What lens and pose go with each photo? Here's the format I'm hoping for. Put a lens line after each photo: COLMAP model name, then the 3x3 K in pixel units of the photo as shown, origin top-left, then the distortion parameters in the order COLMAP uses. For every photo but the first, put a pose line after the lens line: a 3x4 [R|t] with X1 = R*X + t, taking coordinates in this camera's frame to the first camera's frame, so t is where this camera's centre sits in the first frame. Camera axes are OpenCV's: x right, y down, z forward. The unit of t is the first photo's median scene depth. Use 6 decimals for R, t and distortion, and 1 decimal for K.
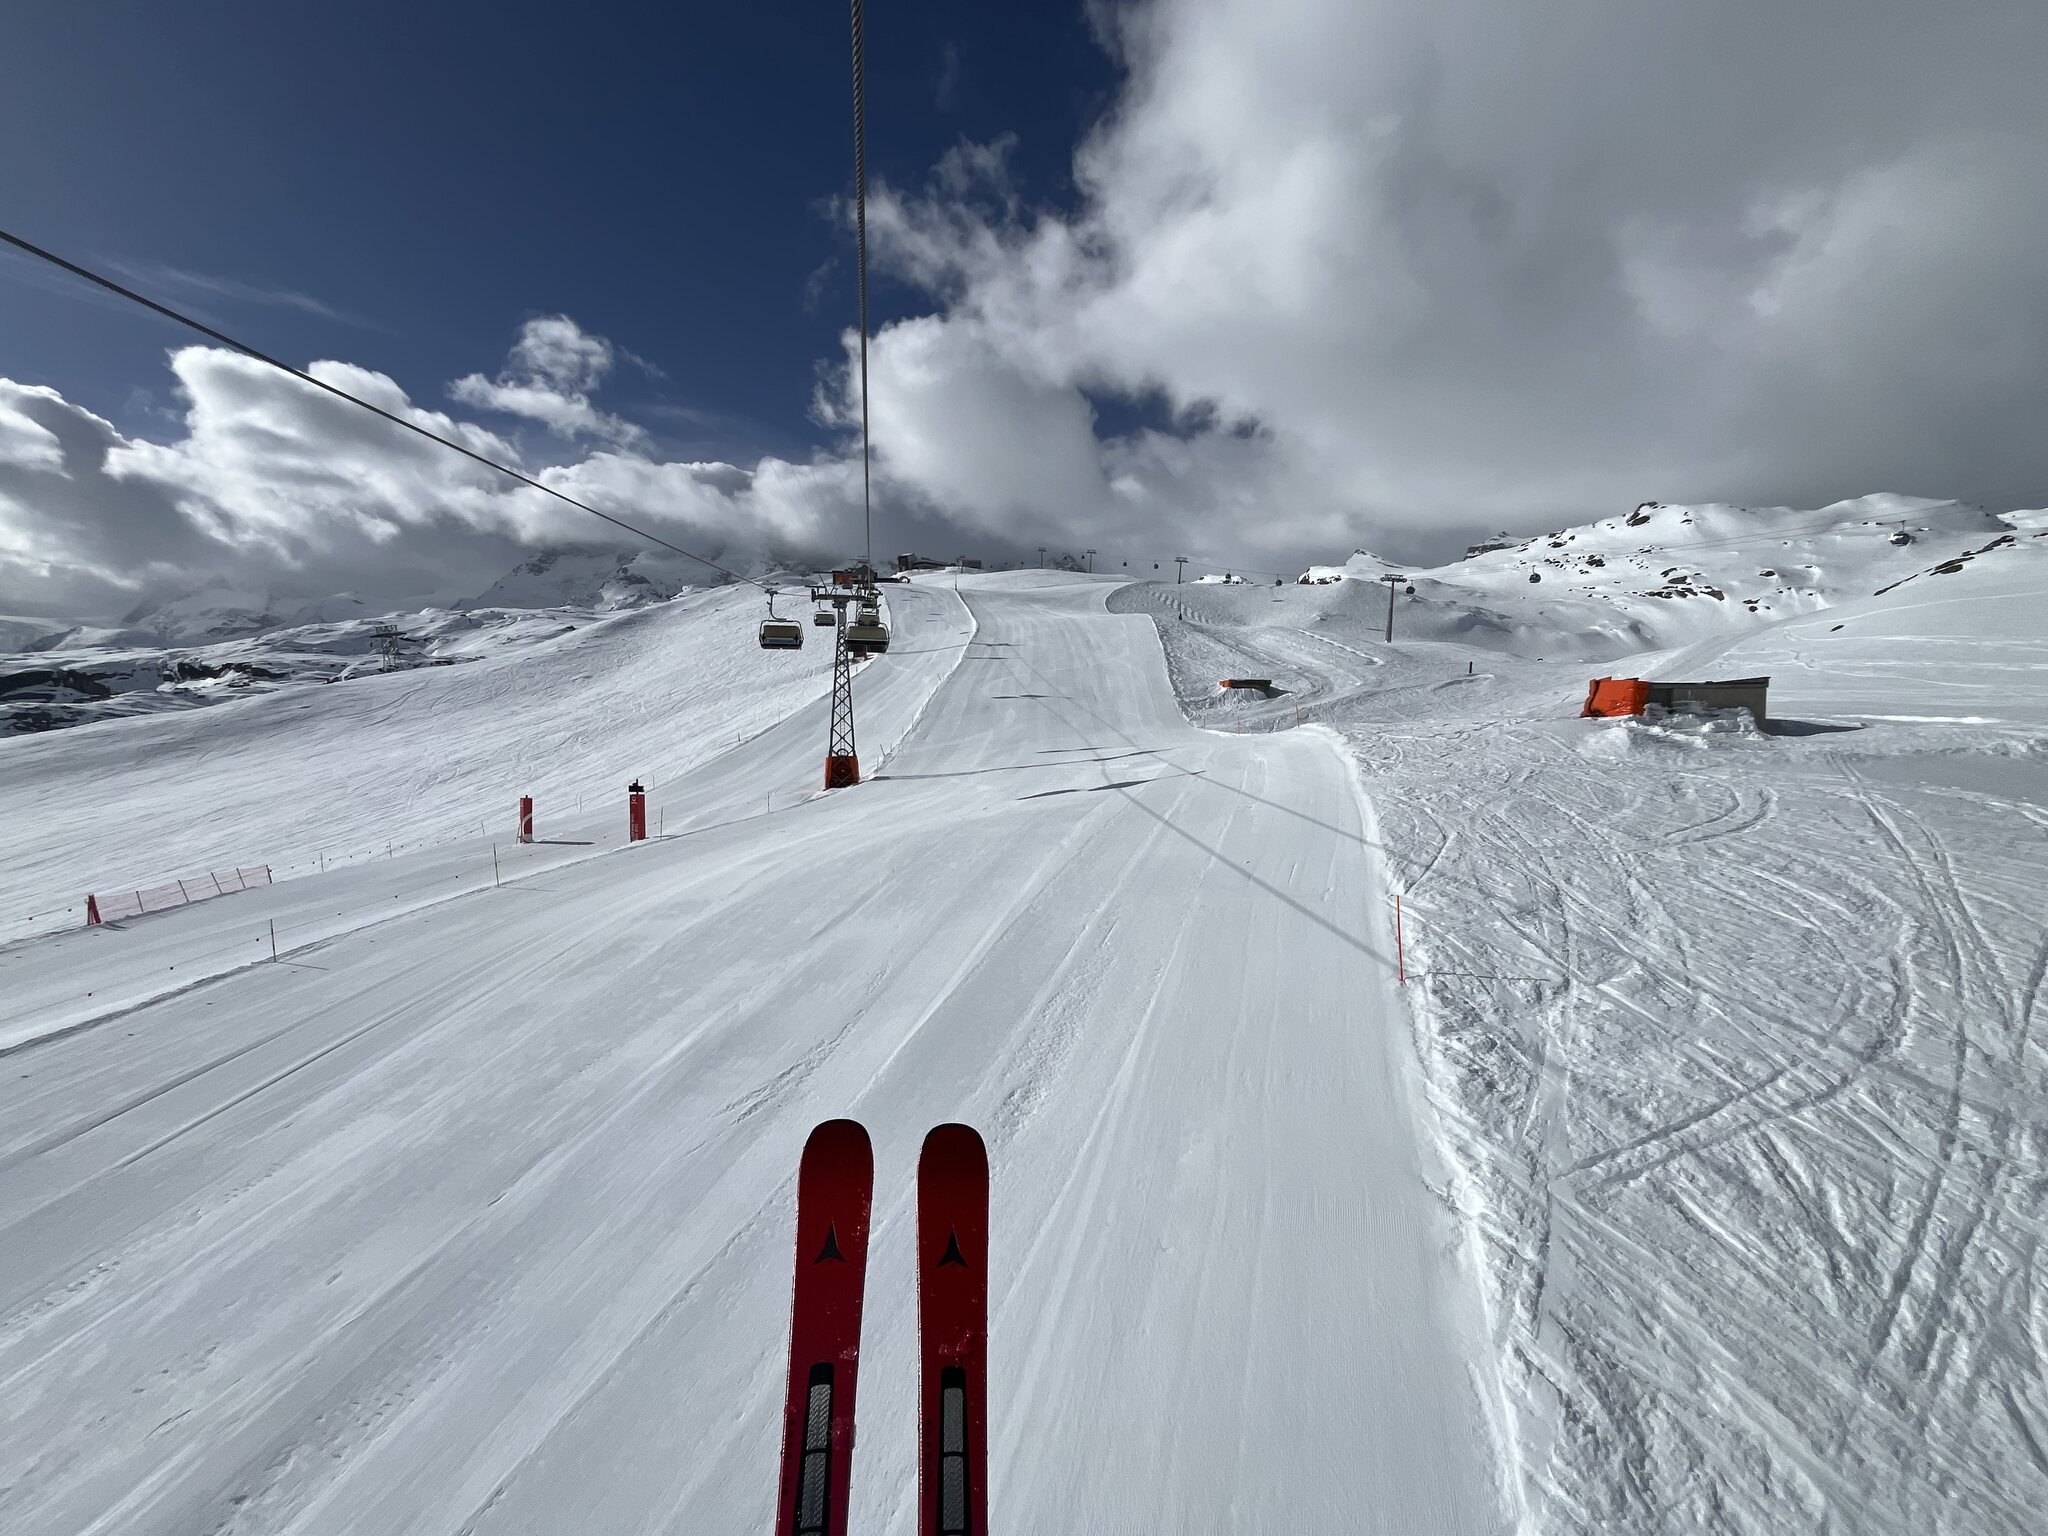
lens RADIAL K [[812.3, 0, 1060.1], [0, 812.3, 787.2], [0, 0, 1]] dist [0.010416, -0.000034]
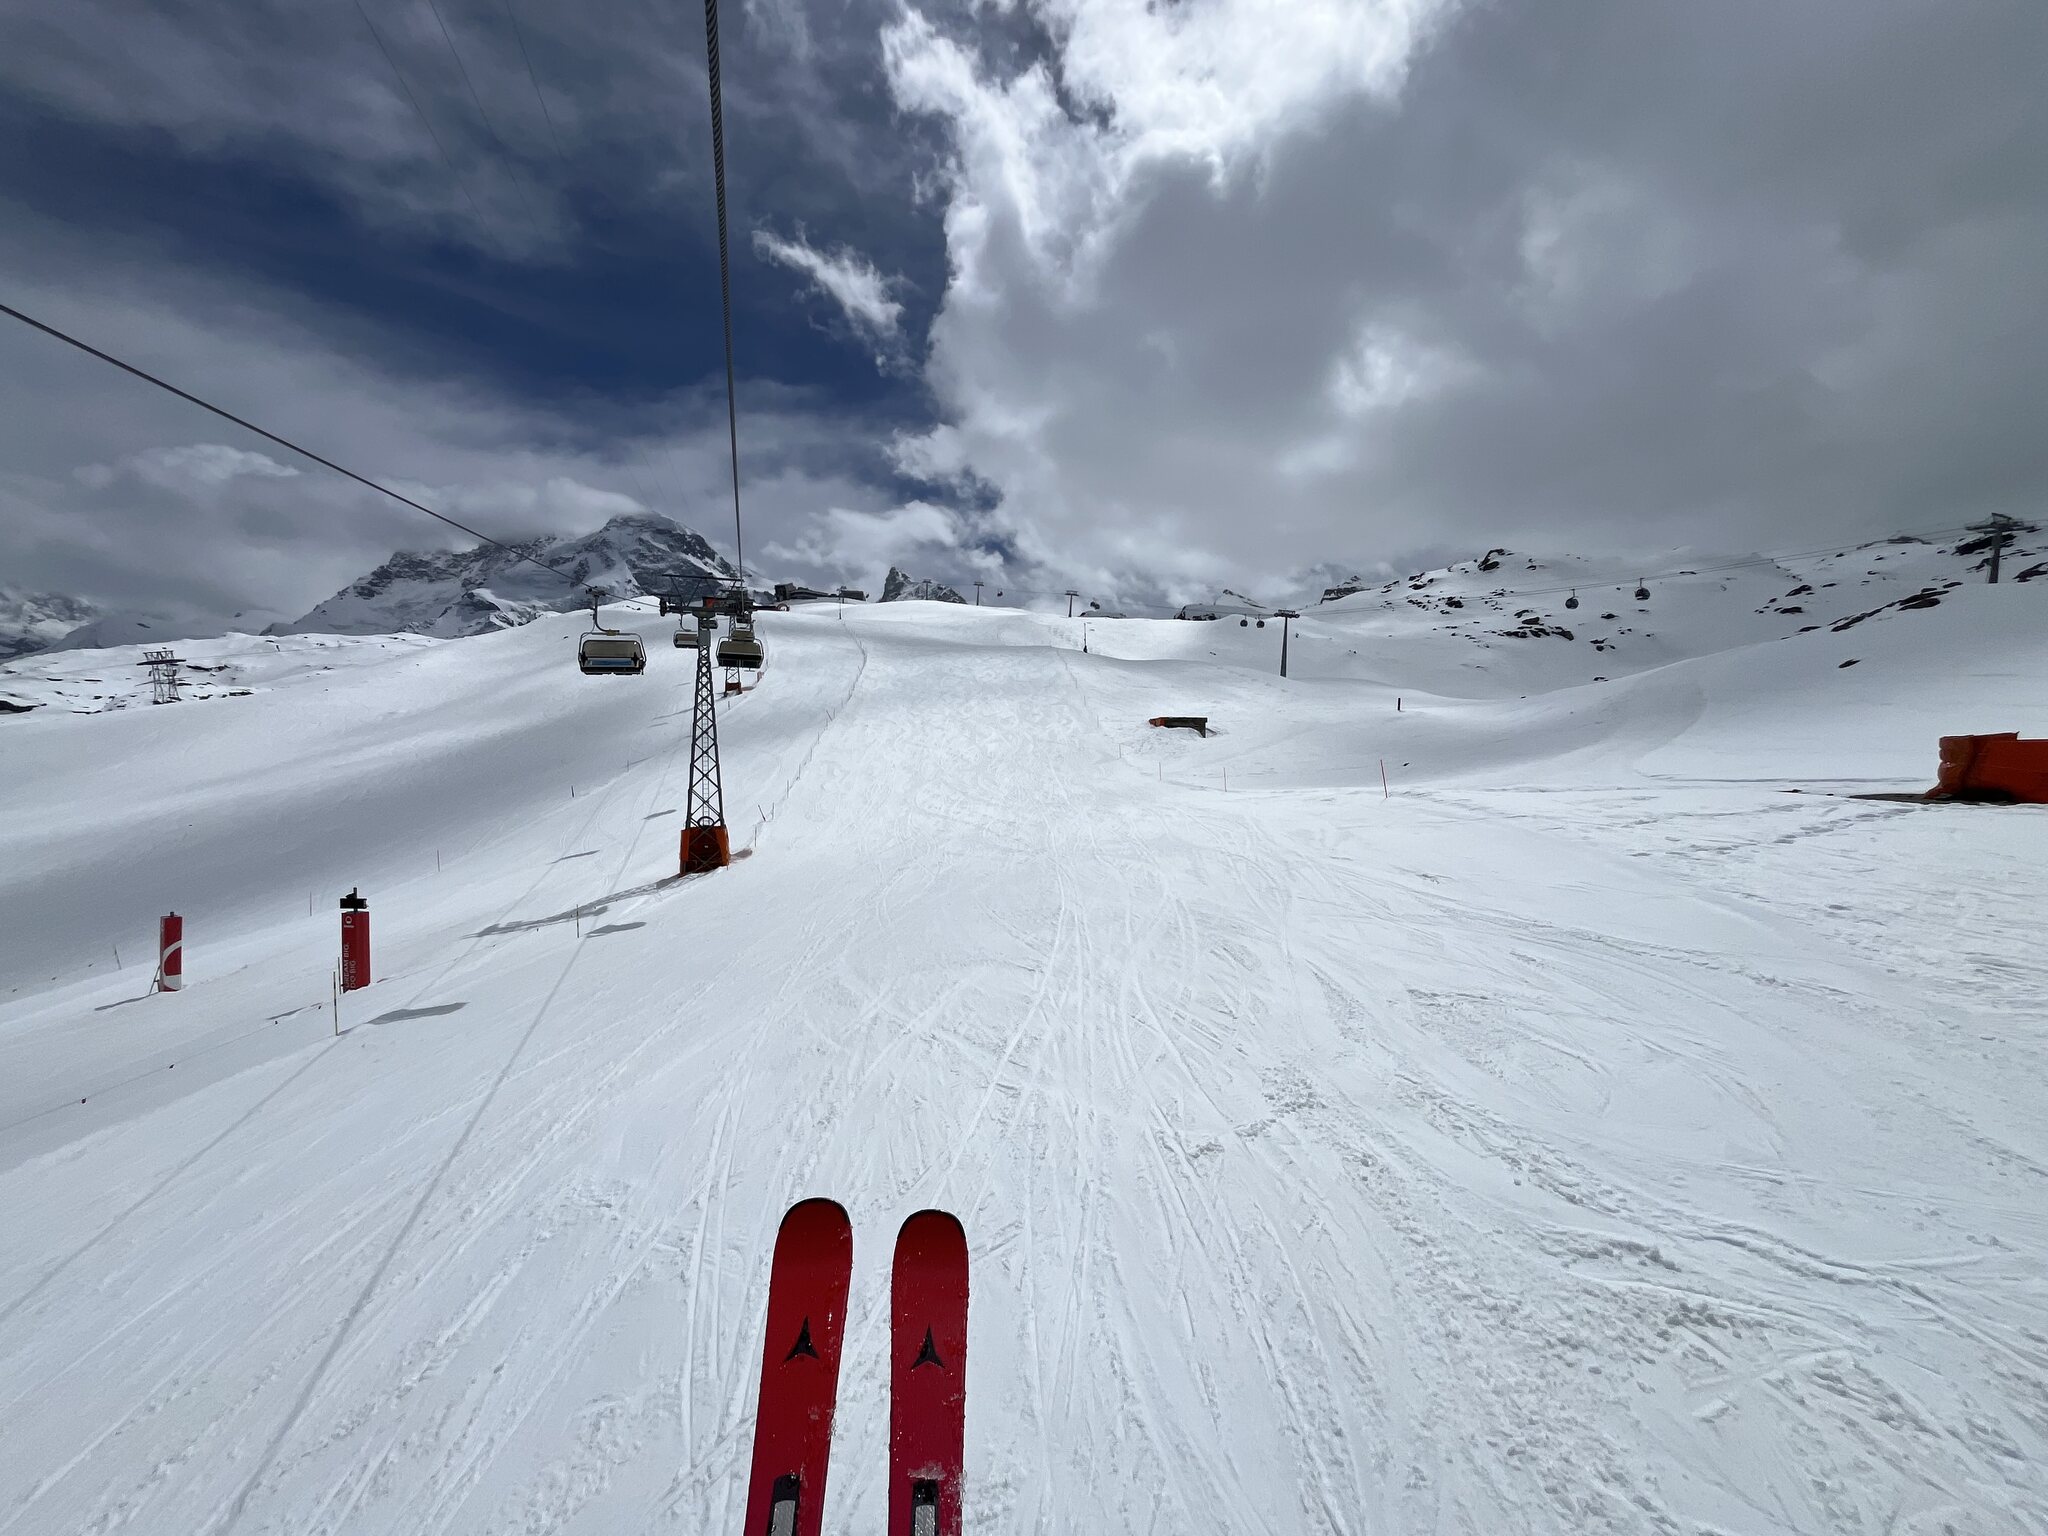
lens RADIAL K [[830.7, 0, 1034.2], [0, 830.7, 781.4], [0, 0, 1]] dist [-0.013731, -0.000105]
pose [[0.994193, -0.008528, 0.107273, -0.045123], [0.013827, 0.998715, -0.048749, -0.028778], [-0.106719, 0.049950, 0.993034, 0.186214]]
